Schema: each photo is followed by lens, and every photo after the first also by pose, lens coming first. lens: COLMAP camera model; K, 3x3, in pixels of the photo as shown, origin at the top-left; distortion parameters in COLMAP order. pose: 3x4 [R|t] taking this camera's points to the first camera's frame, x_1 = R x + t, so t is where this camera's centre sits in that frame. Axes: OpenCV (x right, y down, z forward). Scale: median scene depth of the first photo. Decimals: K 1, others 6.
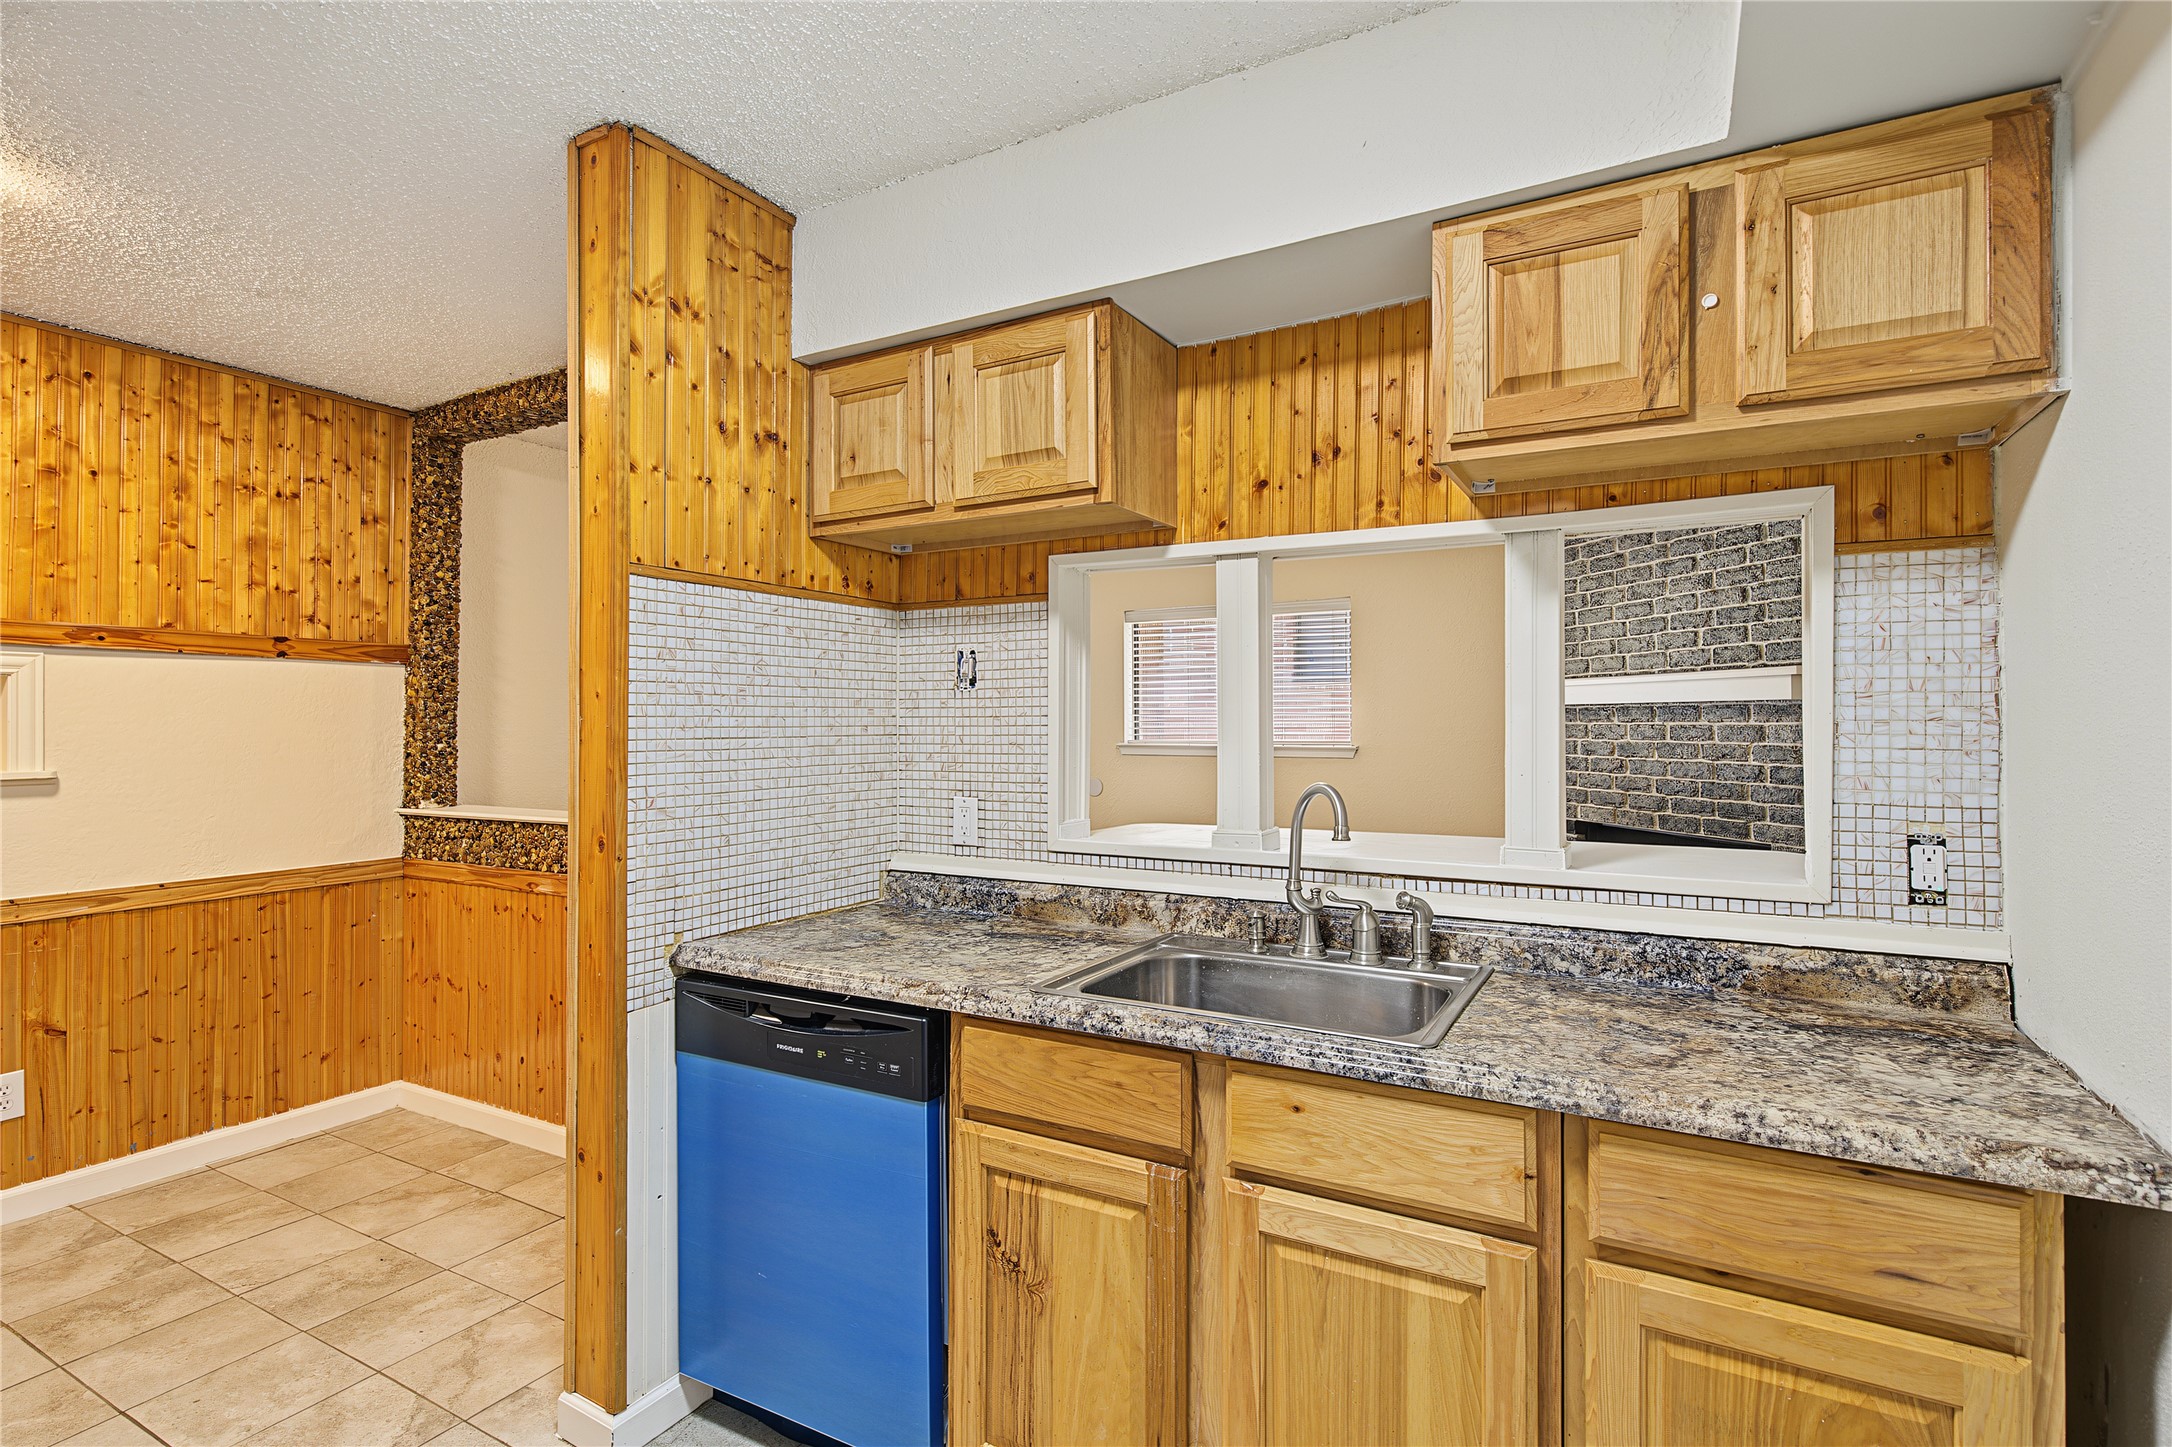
lens RADIAL K [[1035.4, 0, 1100.6], [0, 1035.4, 712.7], [0, 0, 1]] dist [-0.006115, 0.003160]
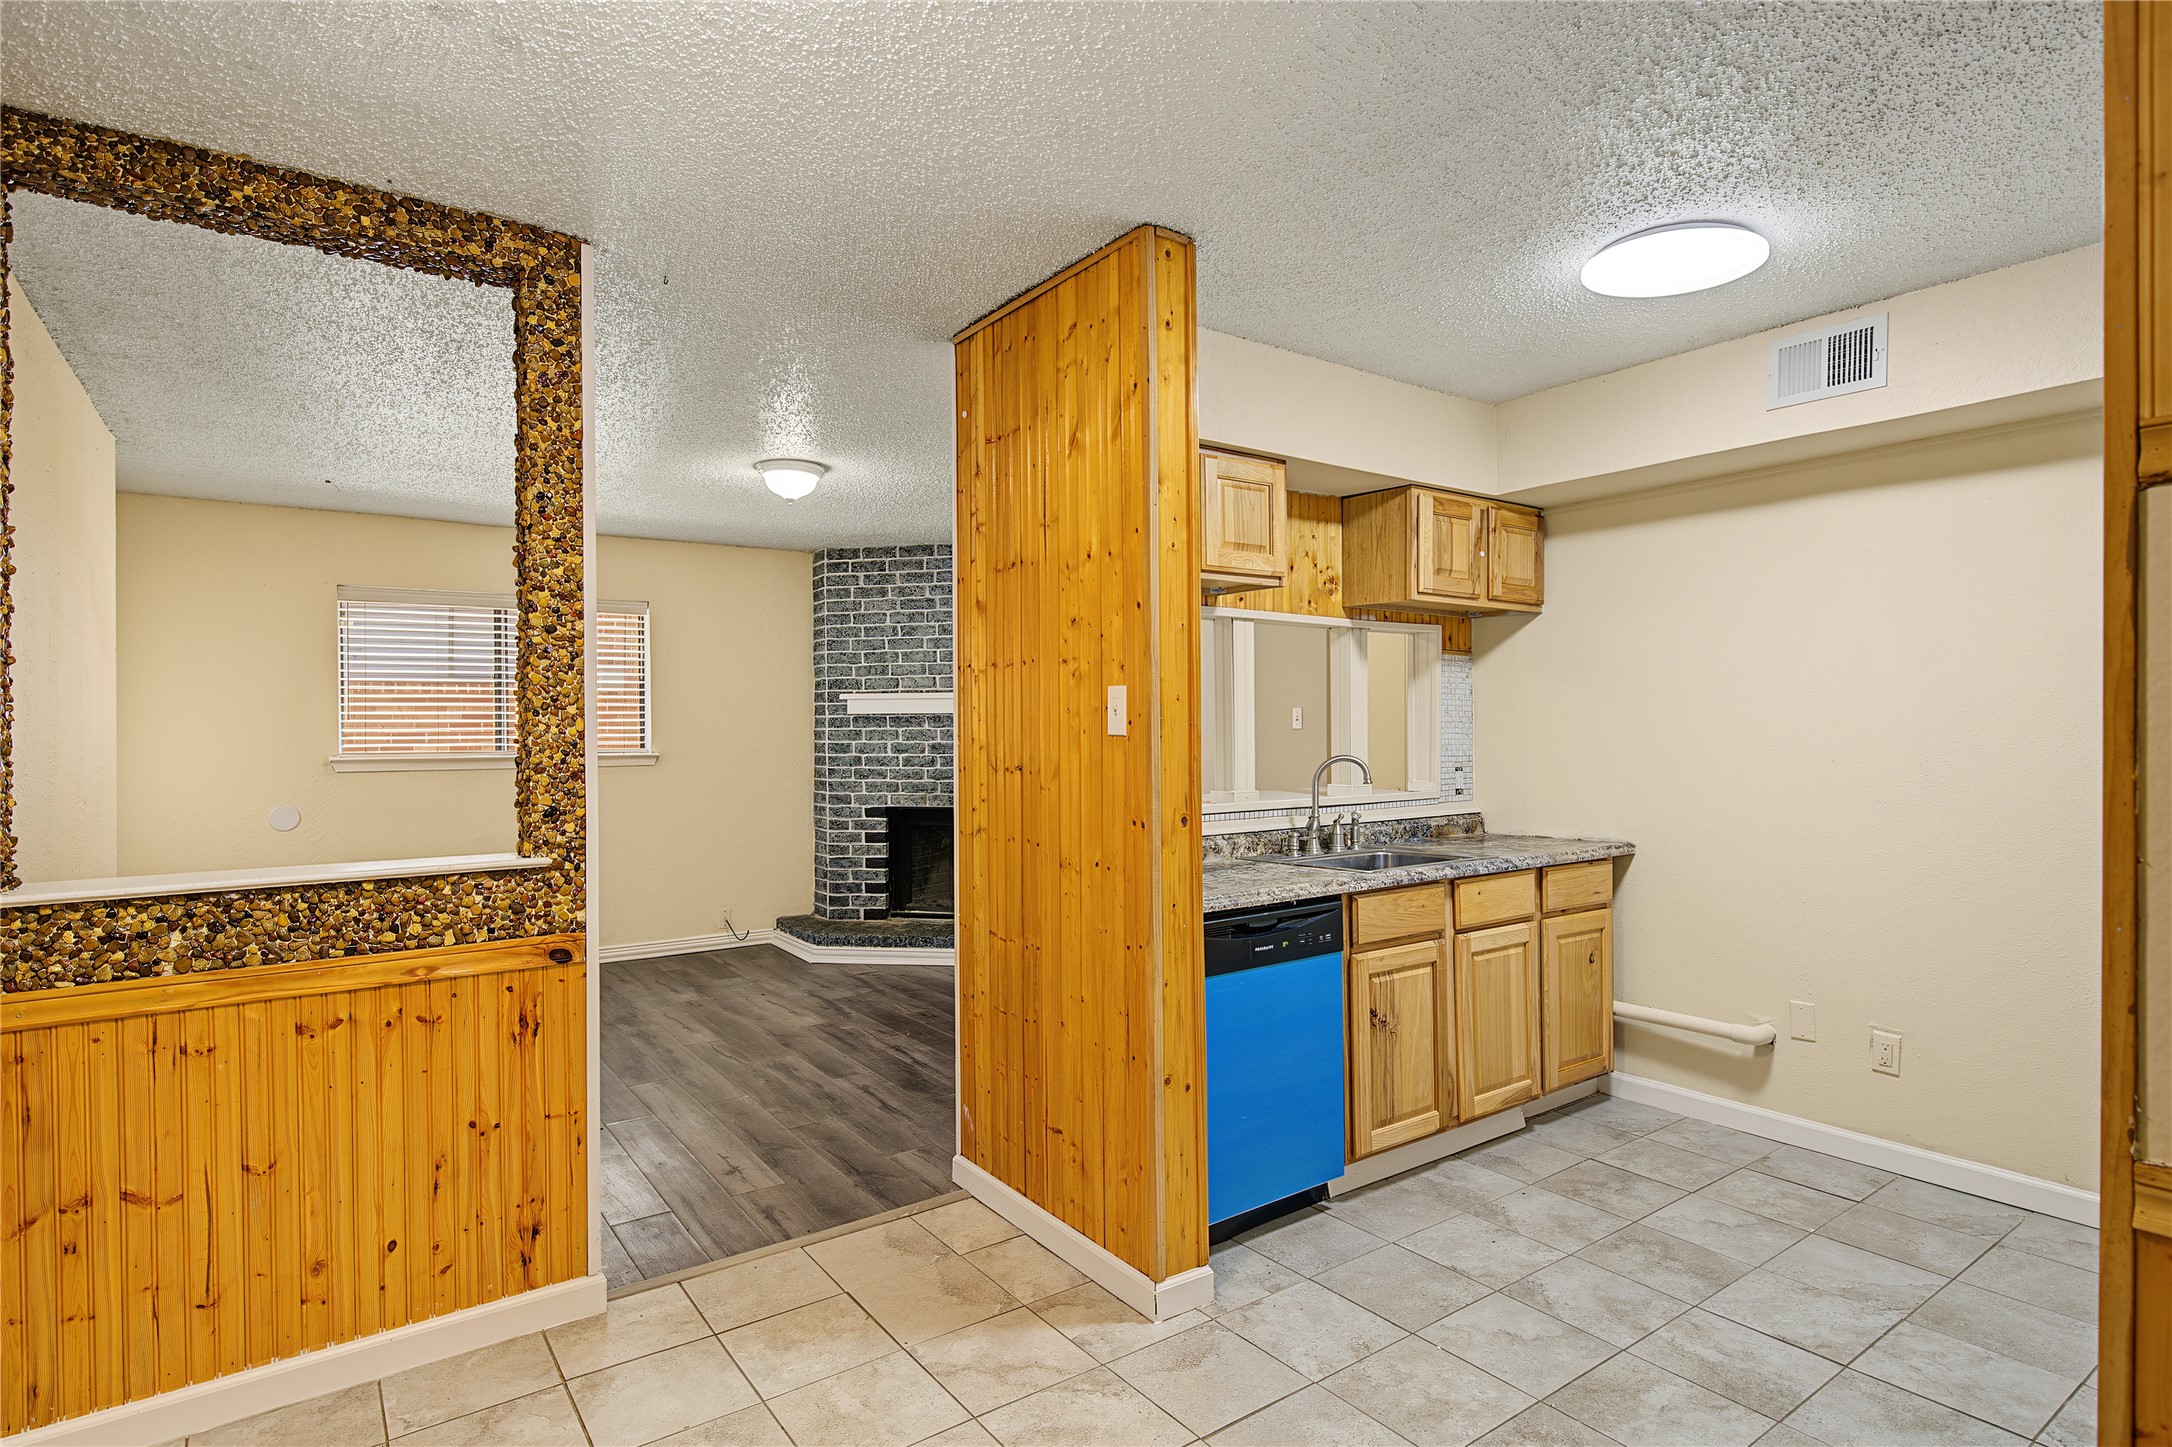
lens RADIAL K [[1123.1, 0, 1086.2], [0, 1123.1, 731.9], [0, 0, 1]] dist [-0.010425, 0.003591]
pose [[0.429749, -0.004041, 0.902939, -1.133132], [-0.002542, 0.999981, 0.005685, 0.009856], [-0.902945, -0.004739, 0.429731, 0.345602]]
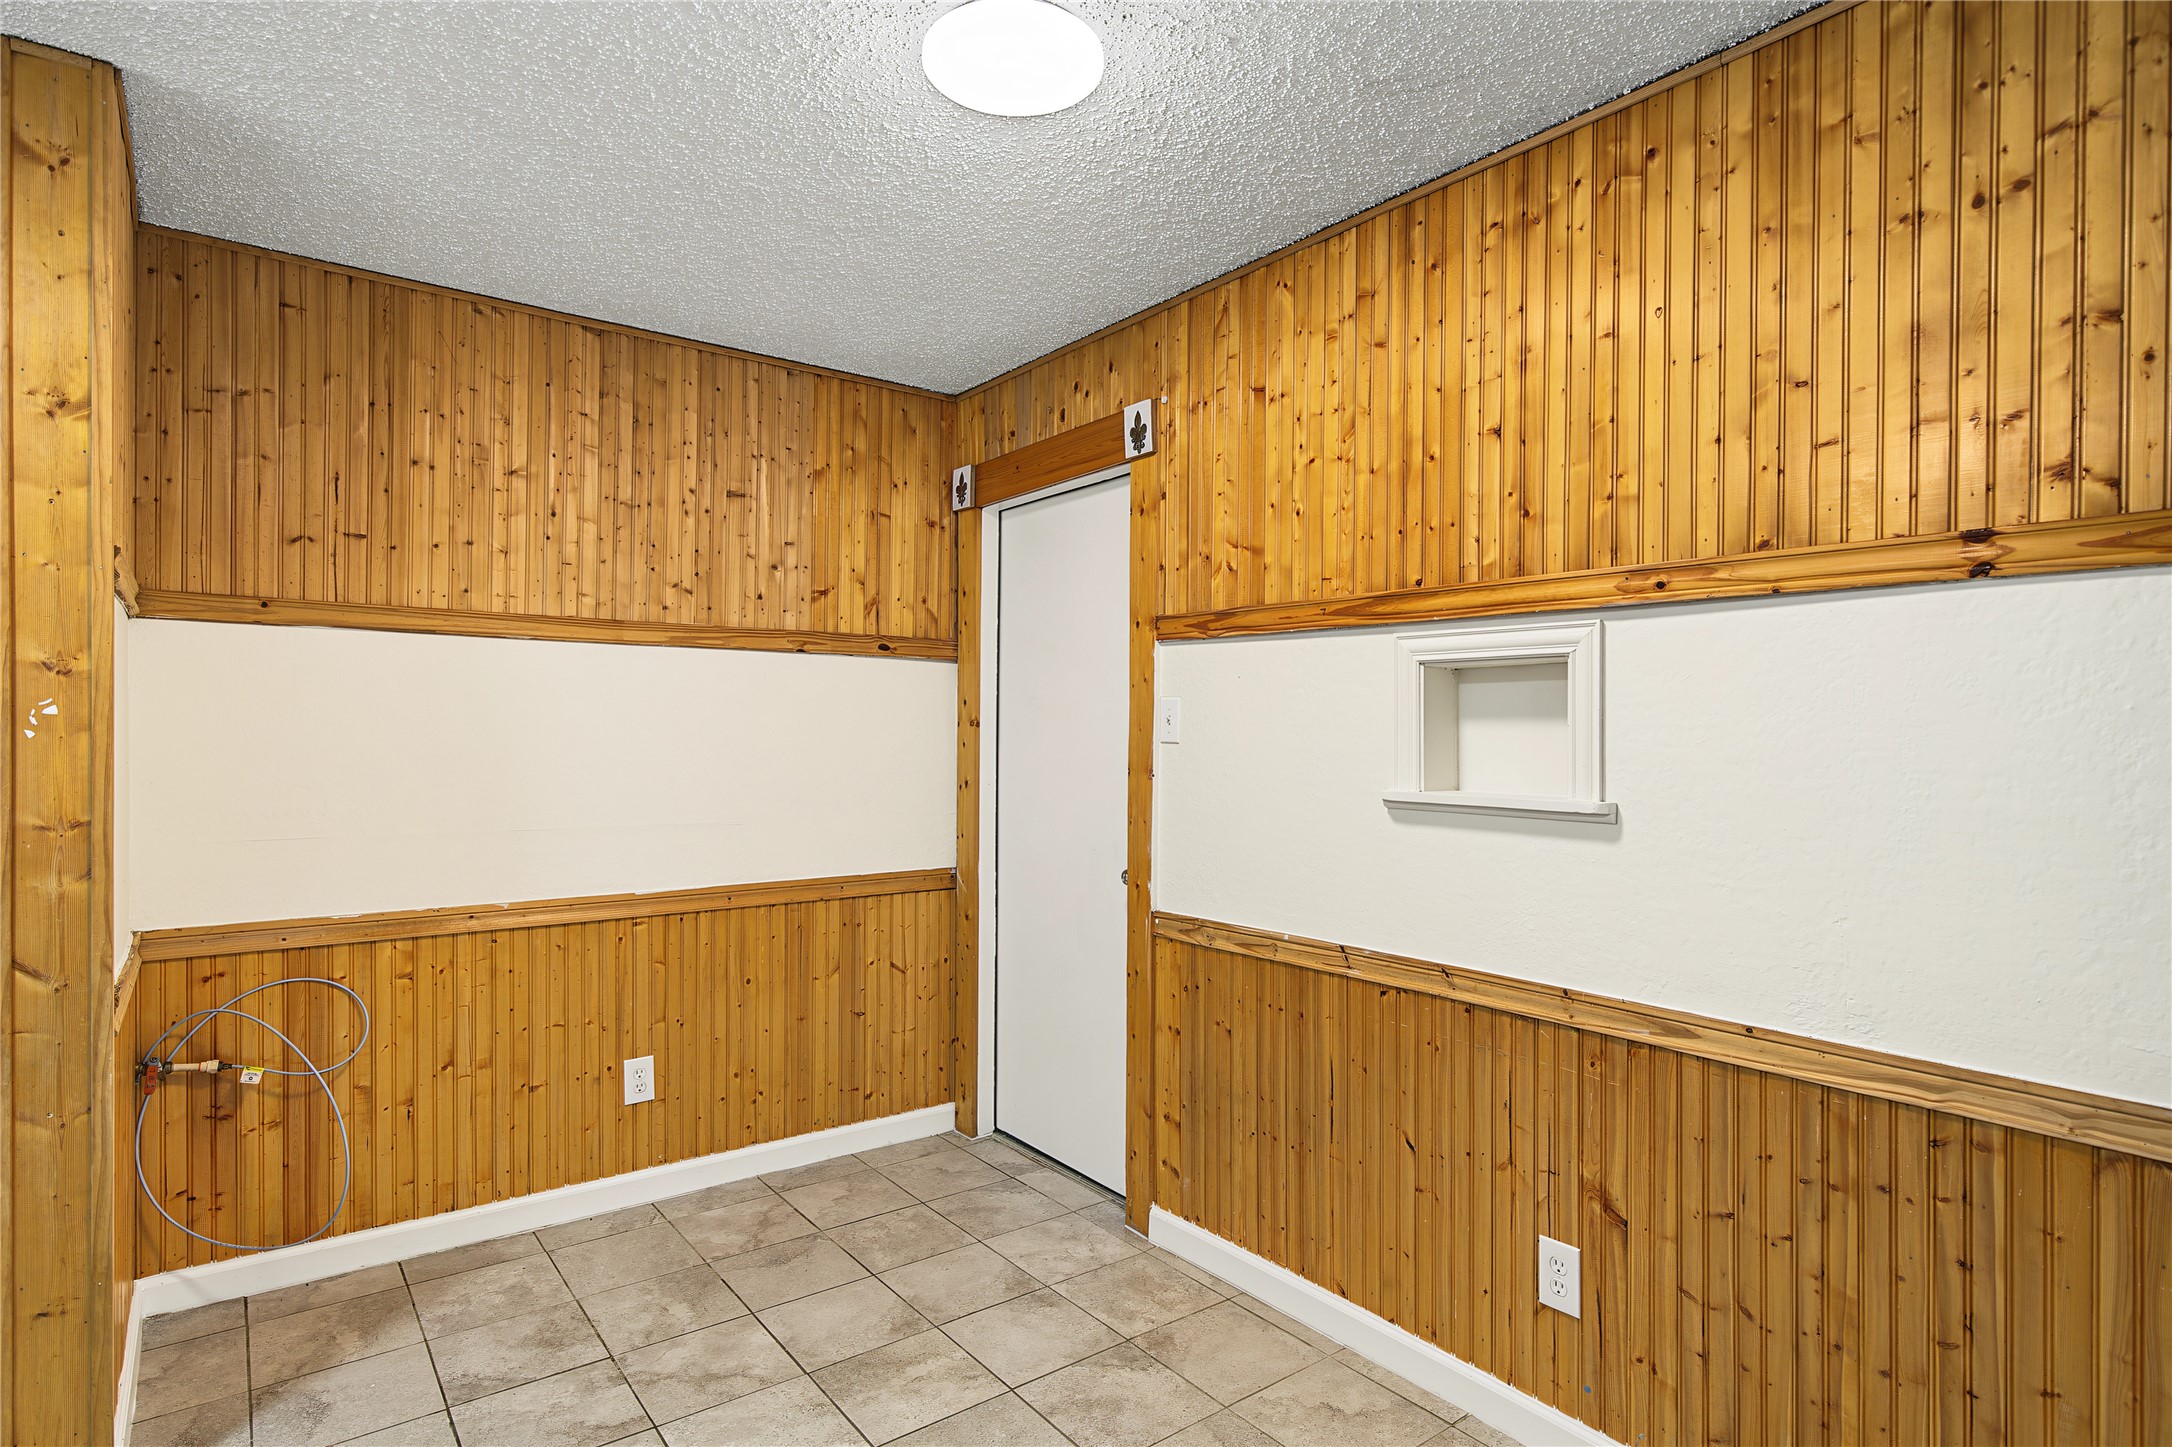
lens RADIAL K [[1123.1, 0, 1084.2], [0, 1123.1, 729.9], [0, 0, 1]] dist [-0.010425, 0.003591]
pose [[-0.402270, 0.001504, -0.915520, -0.246644], [0.002966, 0.999996, 0.000339, 0.009870], [0.915516, -0.002579, -0.402273, 0.958286]]
